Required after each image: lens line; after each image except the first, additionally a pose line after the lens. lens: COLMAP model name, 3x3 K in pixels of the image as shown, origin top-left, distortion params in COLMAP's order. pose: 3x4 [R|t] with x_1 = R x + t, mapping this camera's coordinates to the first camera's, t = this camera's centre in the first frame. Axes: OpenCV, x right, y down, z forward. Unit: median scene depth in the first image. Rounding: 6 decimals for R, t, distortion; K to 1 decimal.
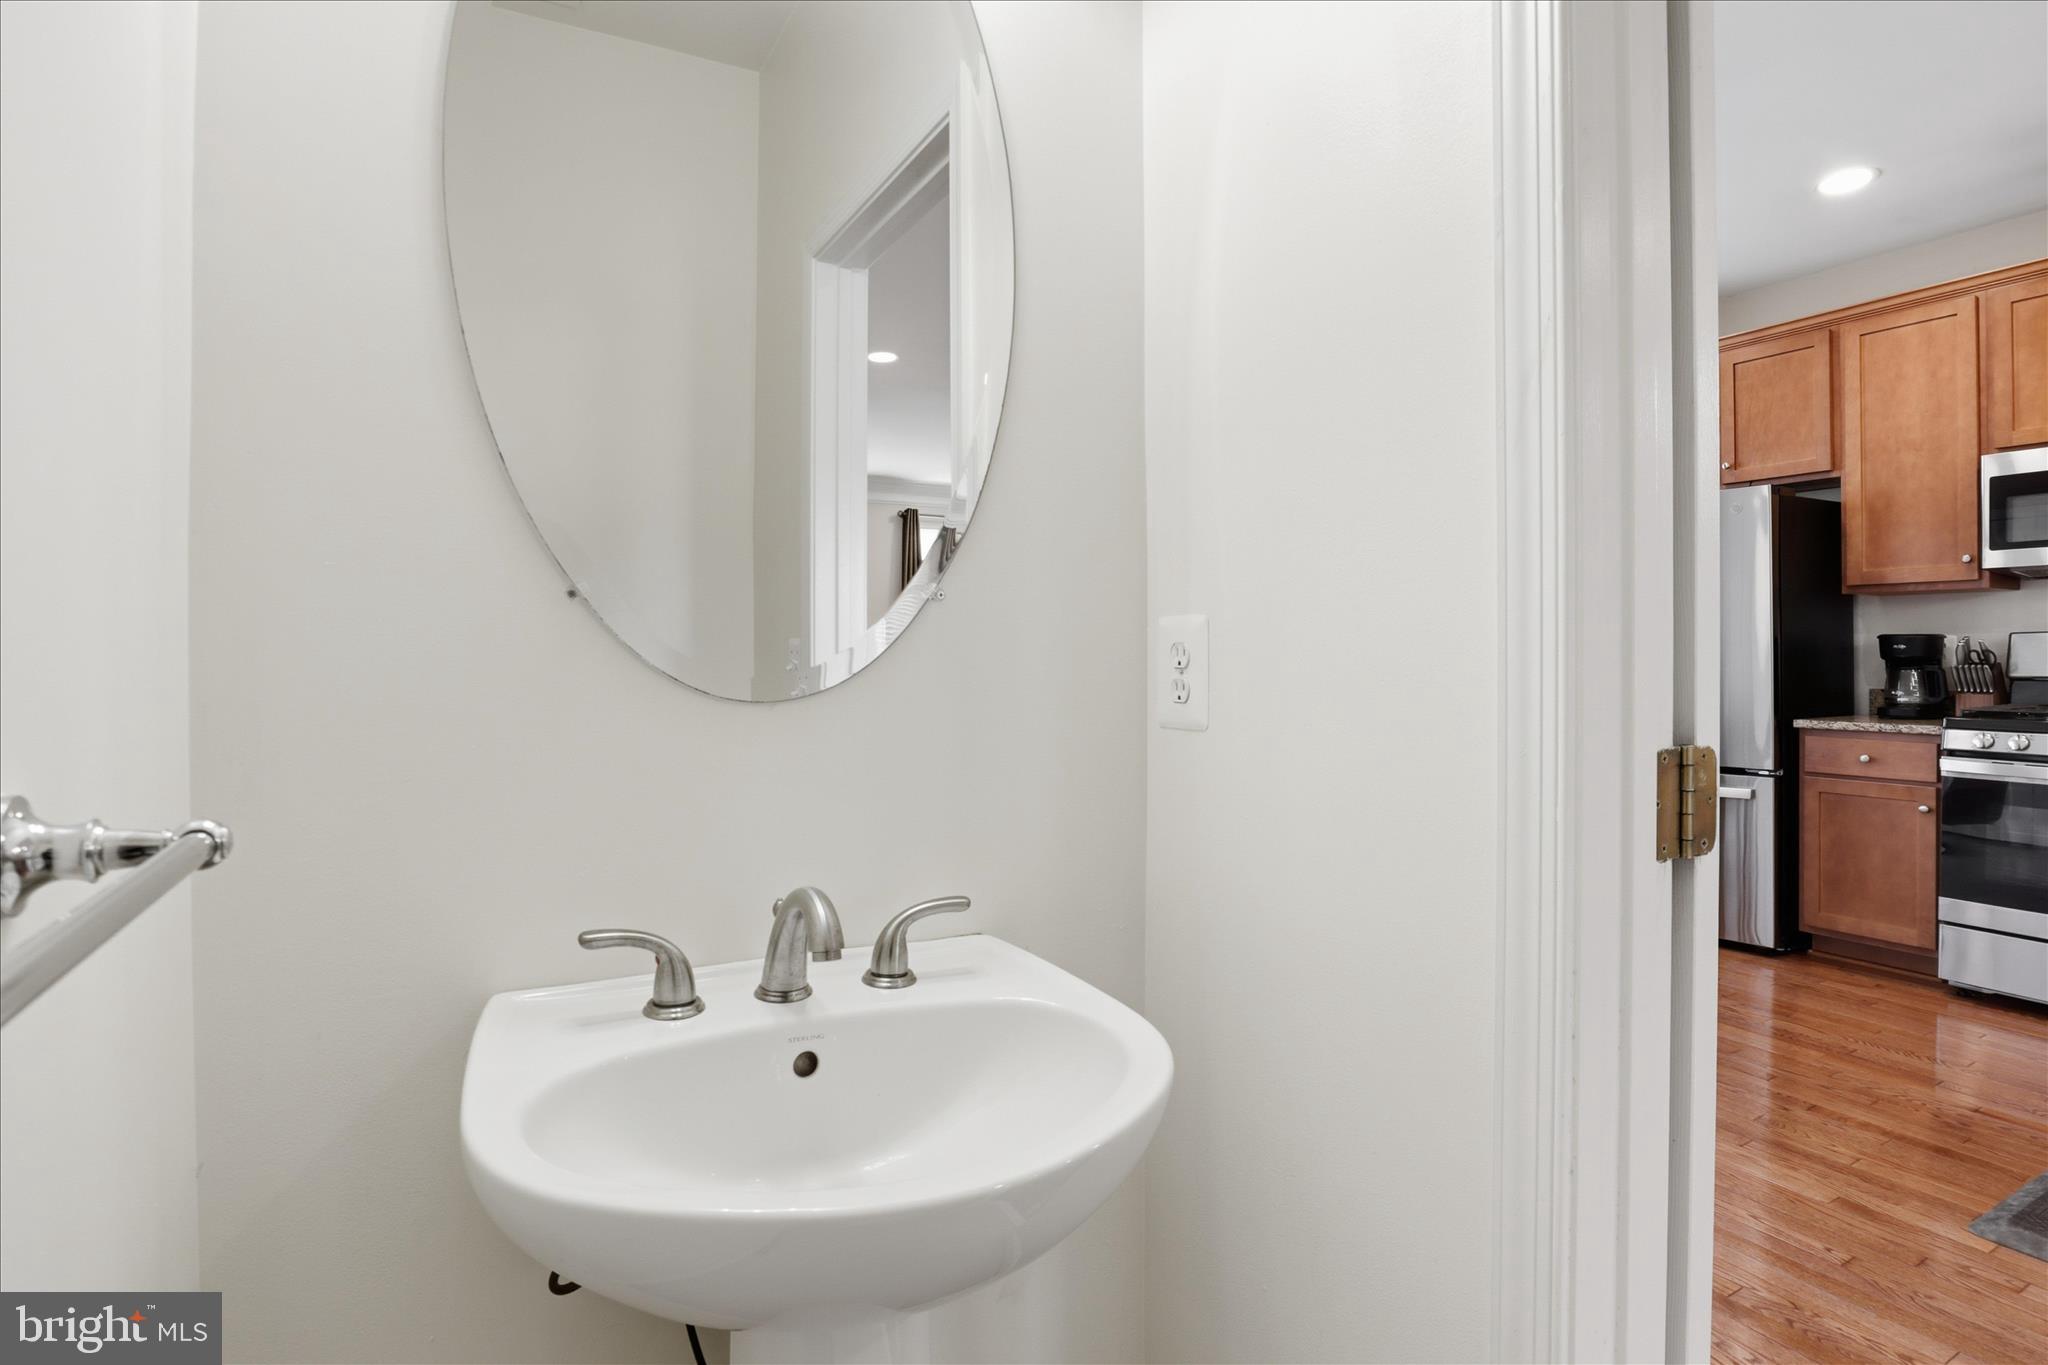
lens RADIAL K [[1062.1, 0, 1023.5], [0, 1062.1, 678.6], [0, 0, 1]] dist [-0.030892, 0.008531]
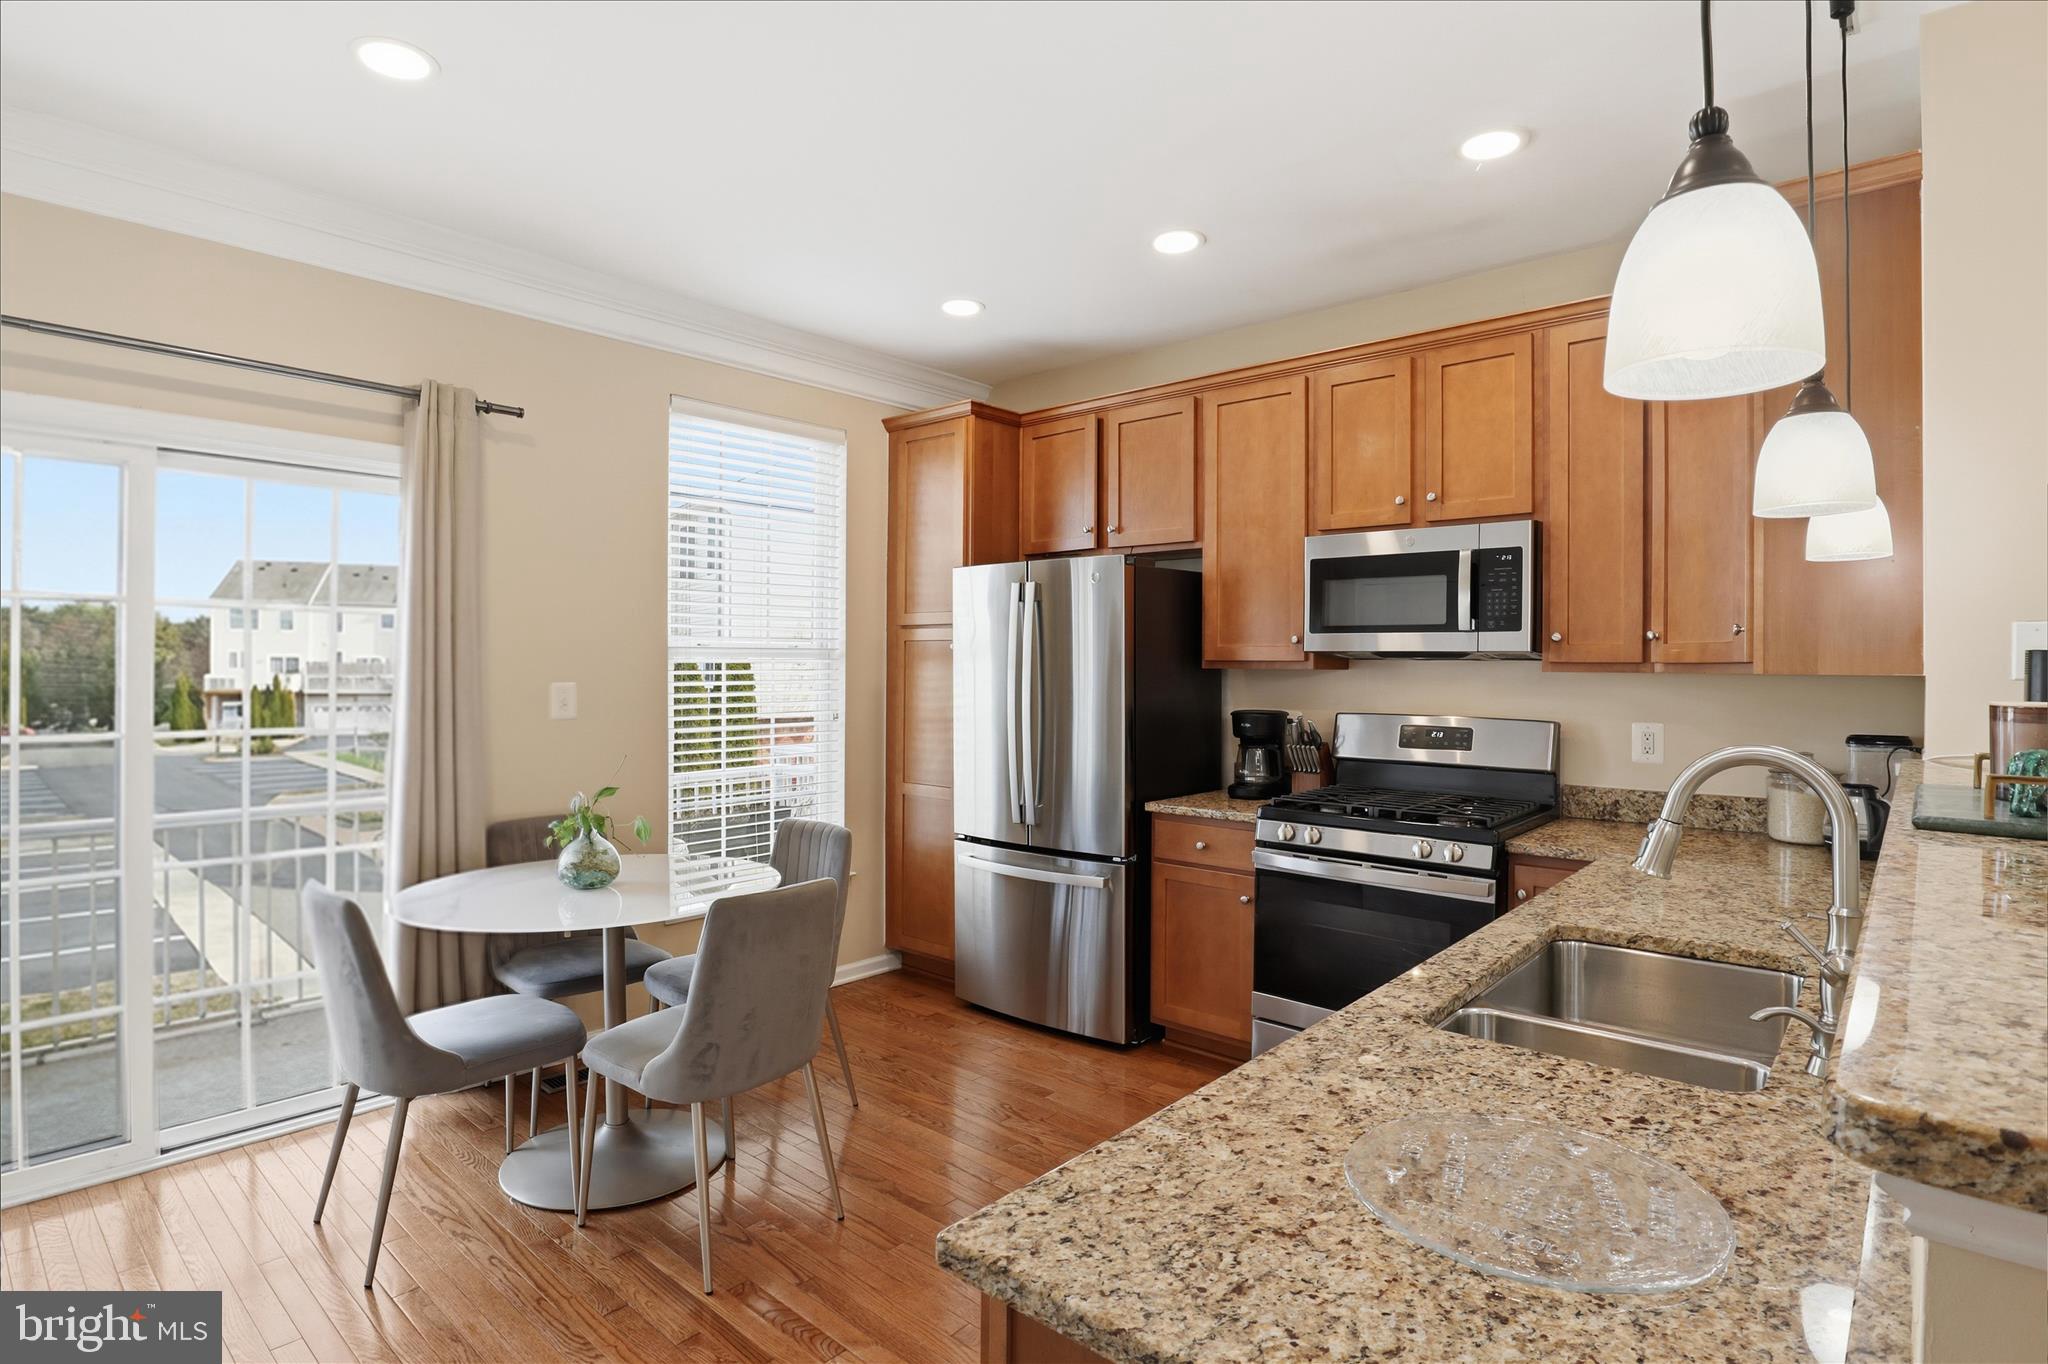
lens RADIAL K [[1062.1, 0, 1028.6], [0, 1062.1, 675.6], [0, 0, 1]] dist [-0.030892, 0.008531]
pose [[0.950359, 0.006236, 0.311094, 0.336312], [-0.004438, 0.999969, -0.006488, -0.070309], [-0.311124, 0.004786, 0.950357, 0.114637]]
